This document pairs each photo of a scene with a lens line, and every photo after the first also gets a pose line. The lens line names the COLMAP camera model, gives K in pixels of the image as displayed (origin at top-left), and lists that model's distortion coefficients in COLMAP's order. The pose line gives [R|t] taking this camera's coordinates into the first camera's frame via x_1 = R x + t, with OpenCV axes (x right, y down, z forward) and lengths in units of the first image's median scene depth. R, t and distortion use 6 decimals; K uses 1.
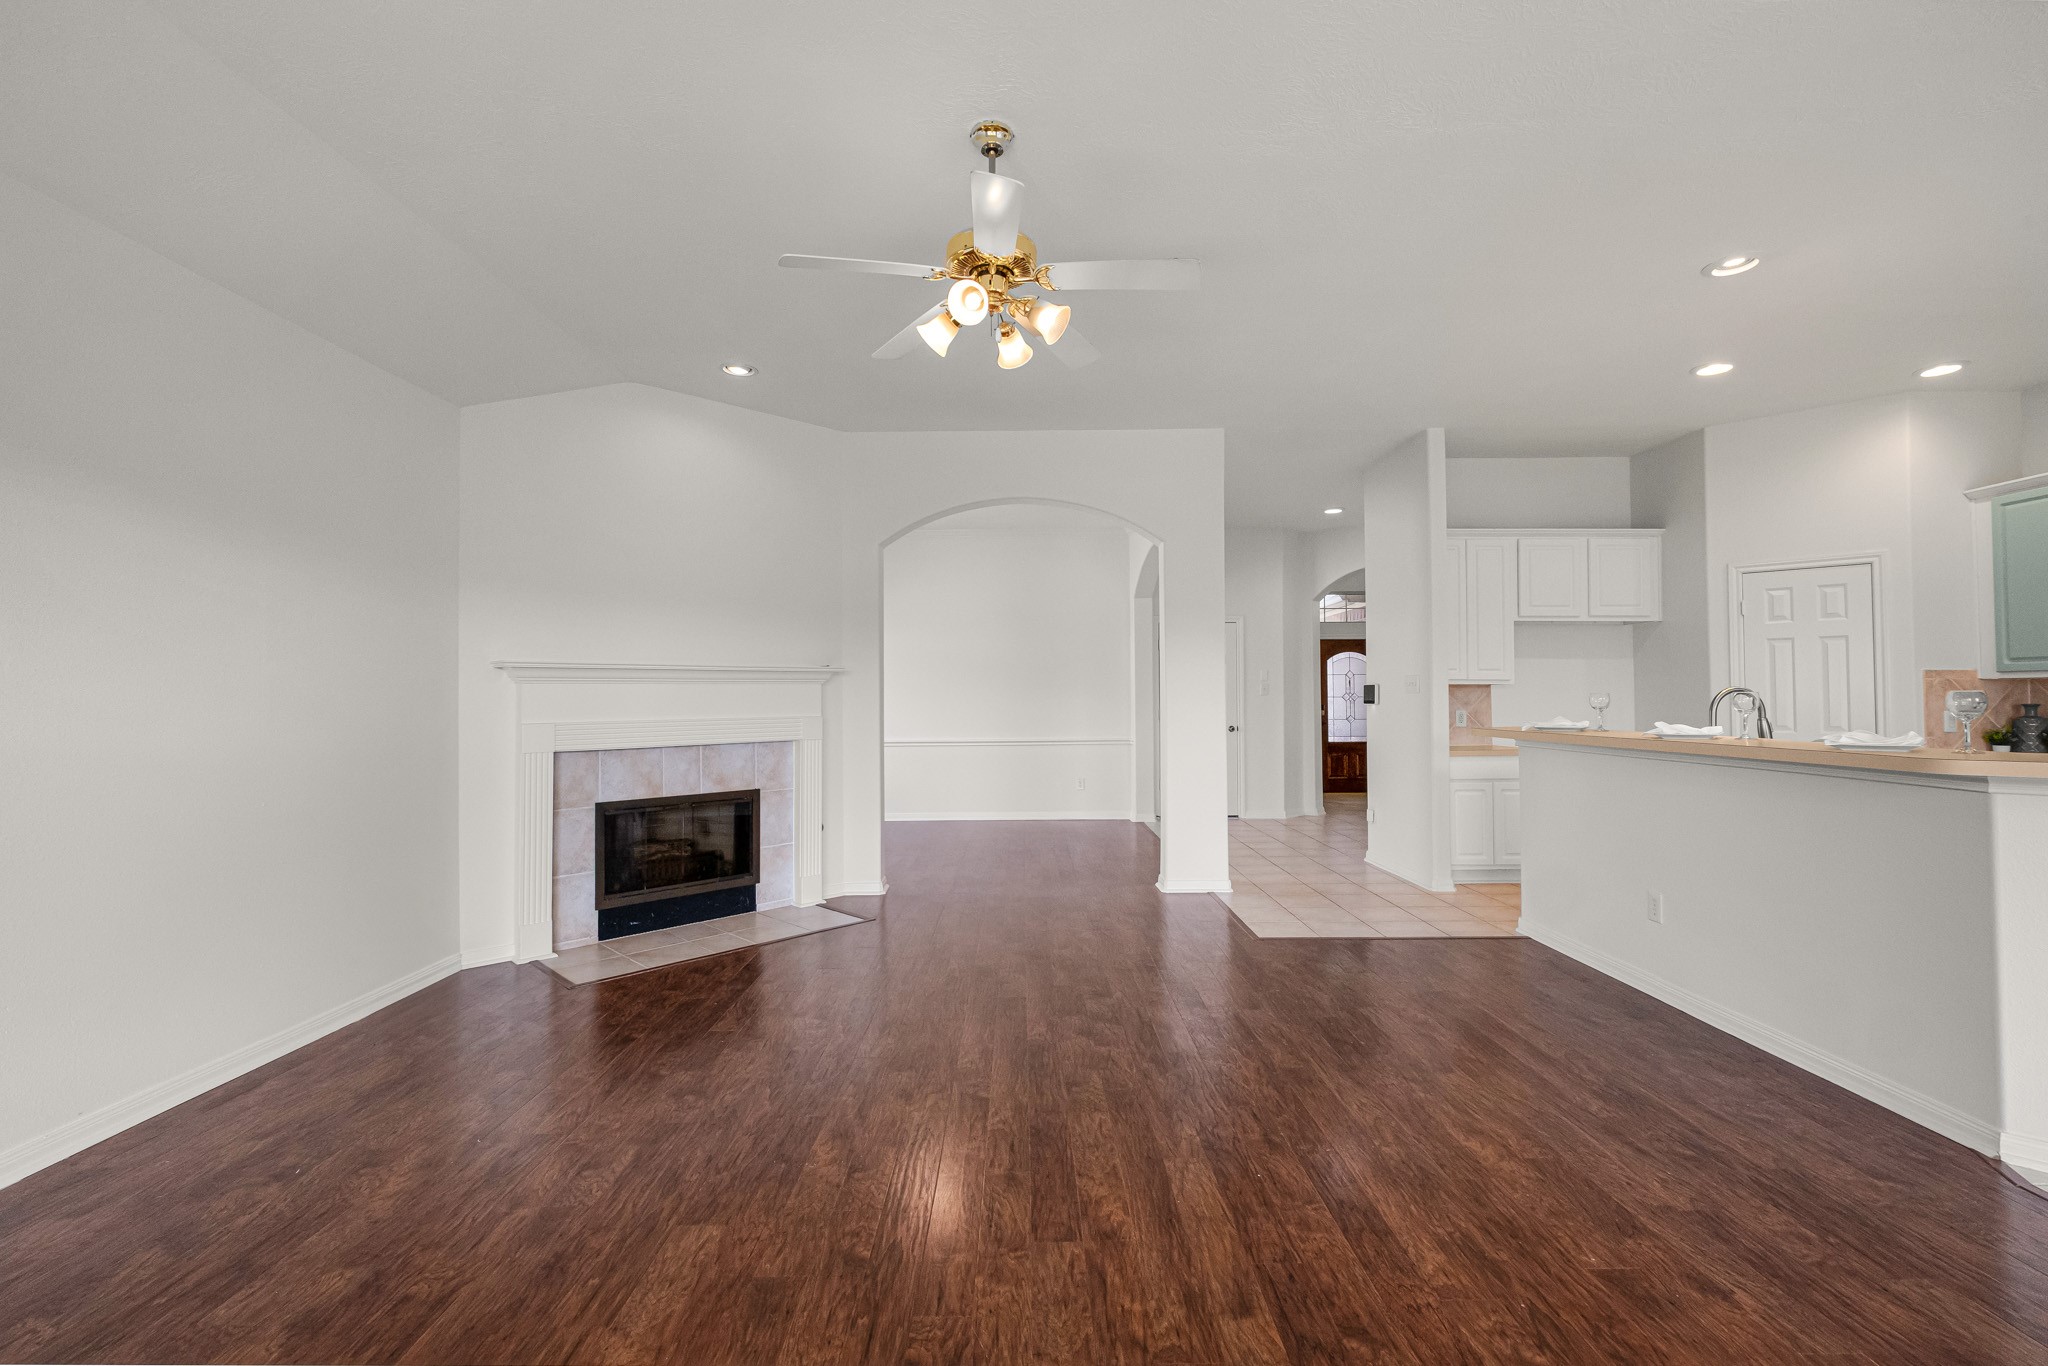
lens RADIAL K [[886.5, 0, 1011.7], [0, 886.5, 688.2], [0, 0, 1]] dist [-0.001578, -0.001801]
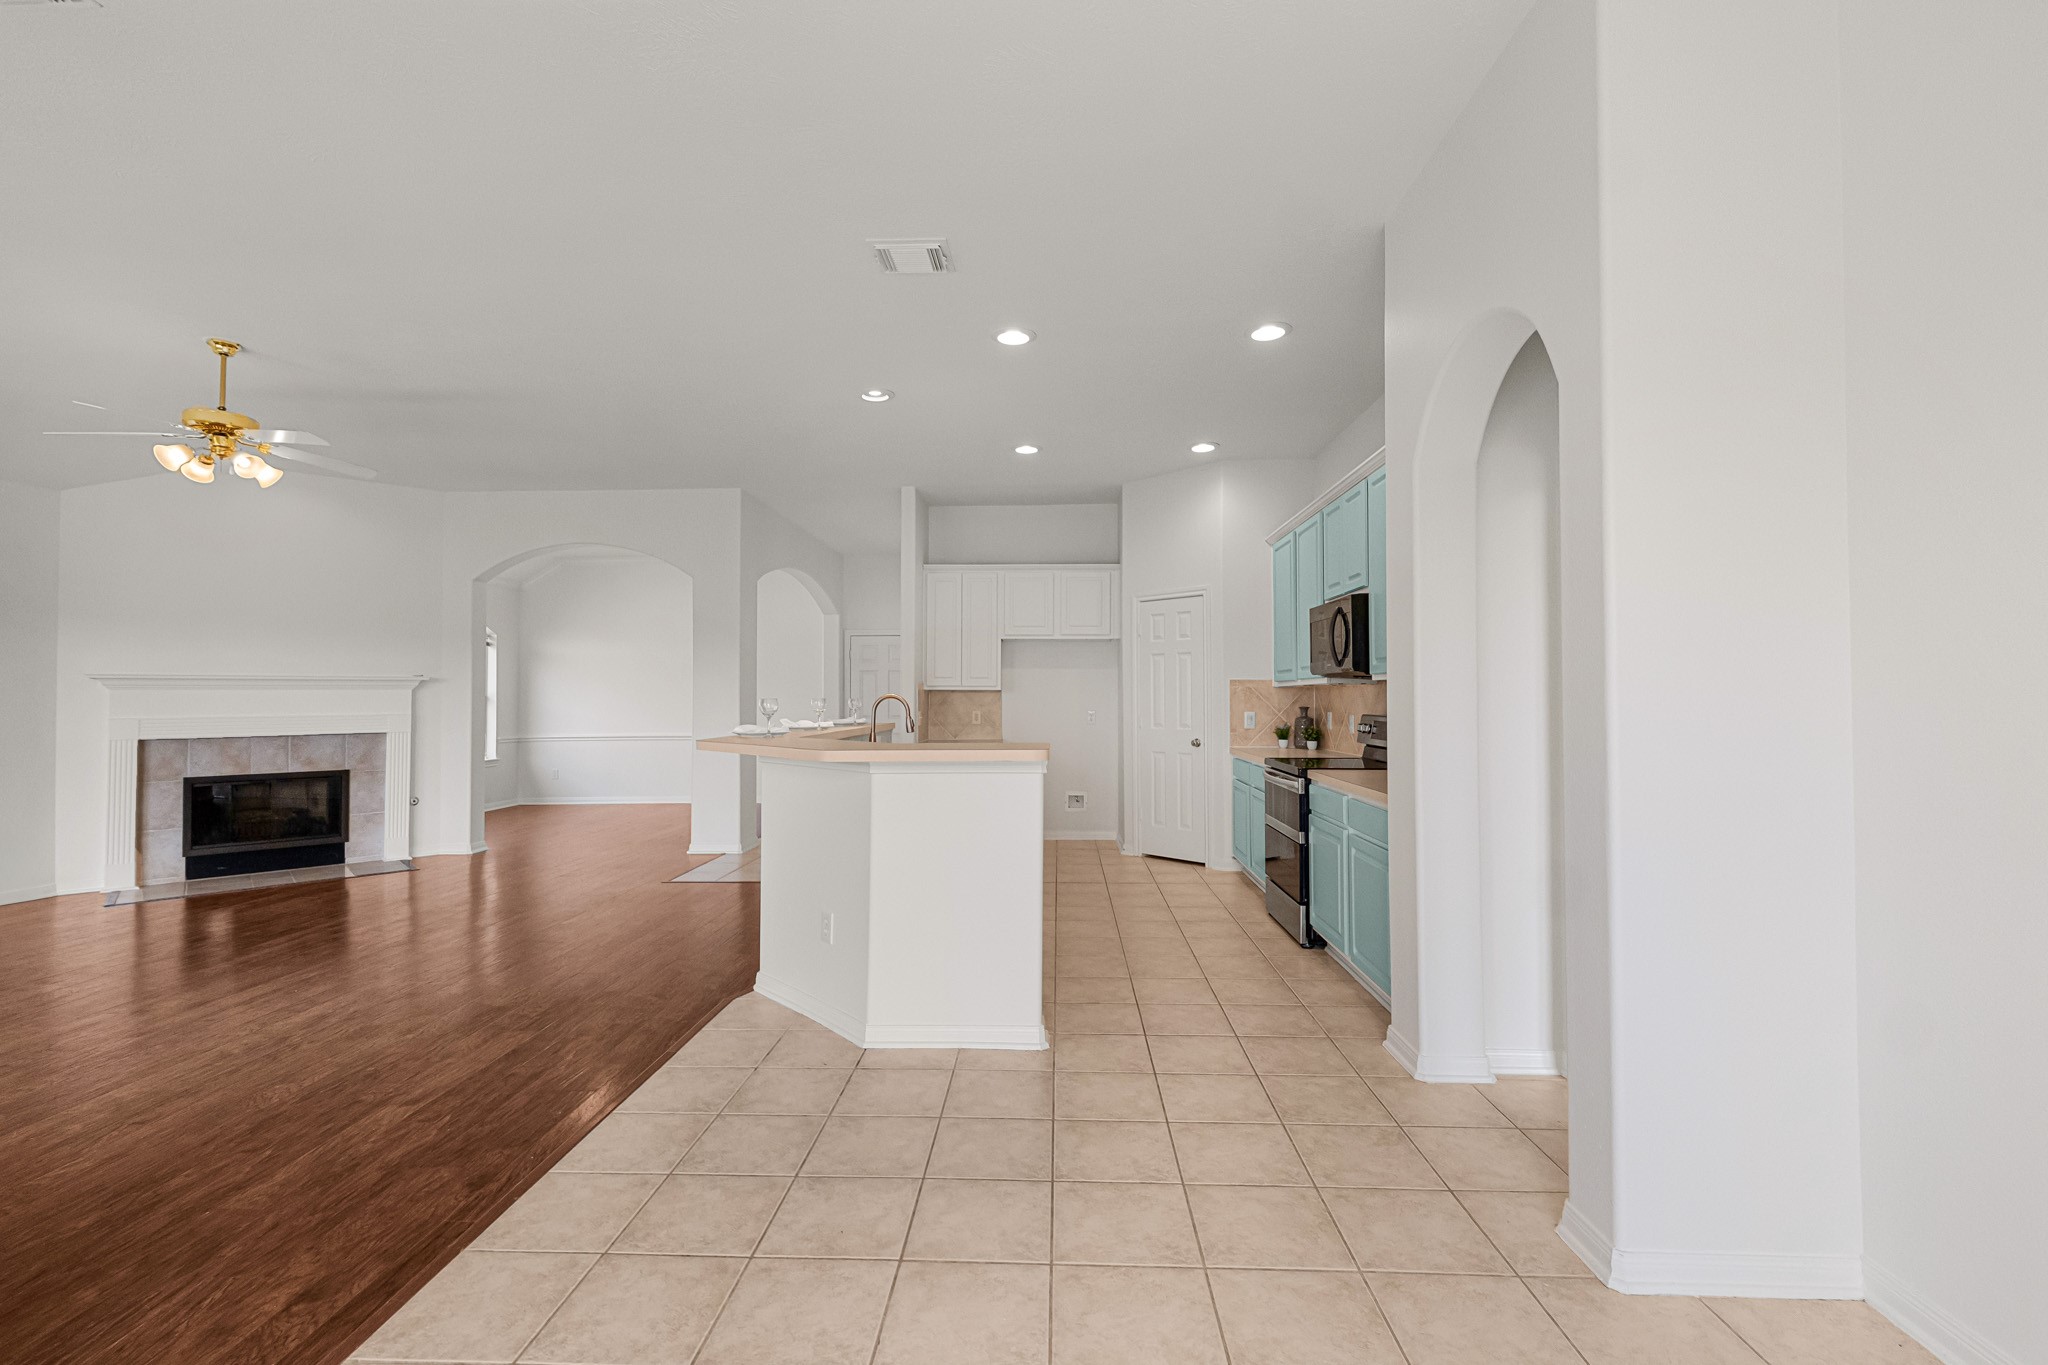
lens RADIAL K [[886.5, 0, 1038.4], [0, 886.5, 683.0], [0, 0, 1]] dist [-0.001578, -0.001801]
pose [[0.999575, 0.000647, -0.029142, 0.807844], [-0.000804, 0.999985, -0.005390, -0.009143], [0.029138, 0.005411, 0.999561, -0.292530]]
